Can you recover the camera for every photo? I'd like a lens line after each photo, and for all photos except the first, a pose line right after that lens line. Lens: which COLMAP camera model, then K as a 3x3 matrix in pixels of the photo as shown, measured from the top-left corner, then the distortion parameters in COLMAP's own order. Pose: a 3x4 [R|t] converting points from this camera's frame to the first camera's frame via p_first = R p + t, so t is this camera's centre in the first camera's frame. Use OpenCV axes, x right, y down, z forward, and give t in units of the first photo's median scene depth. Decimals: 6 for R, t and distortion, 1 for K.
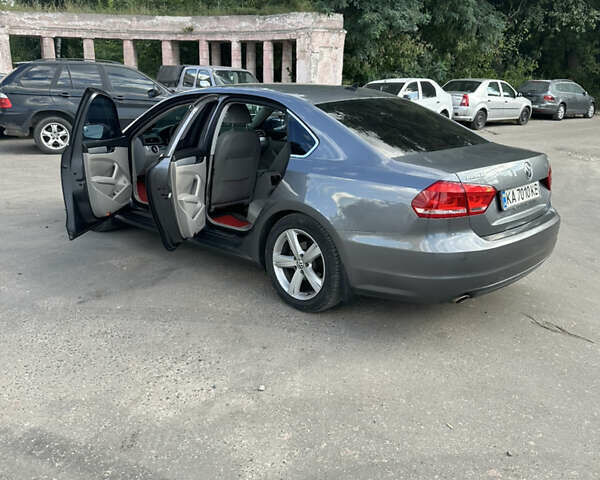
lens RADIAL K [[596.3, 0, 300.0], [0, 596.3, 240.0], [0, 0, 1]] dist [0.128310, -0.288793]
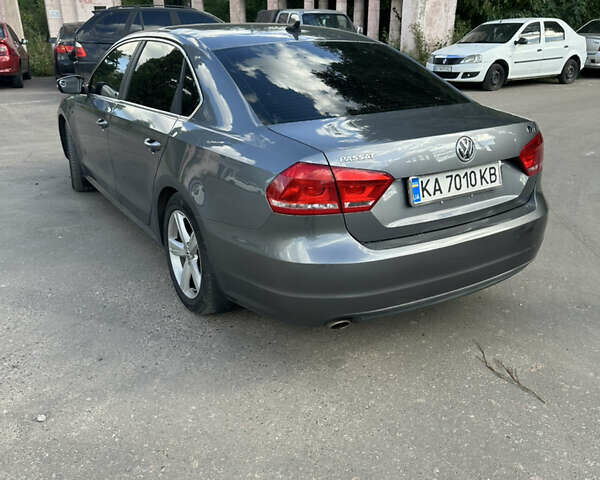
lens RADIAL K [[596.3, 0, 300.0], [0, 596.3, 240.0], [0, 0, 1]] dist [0.128310, -0.288793]
pose [[0.967181, 0.068879, -0.244574, 0.354485], [-0.048296, 0.994843, 0.089187, -0.060700], [0.249456, -0.074448, 0.965520, 0.260707]]
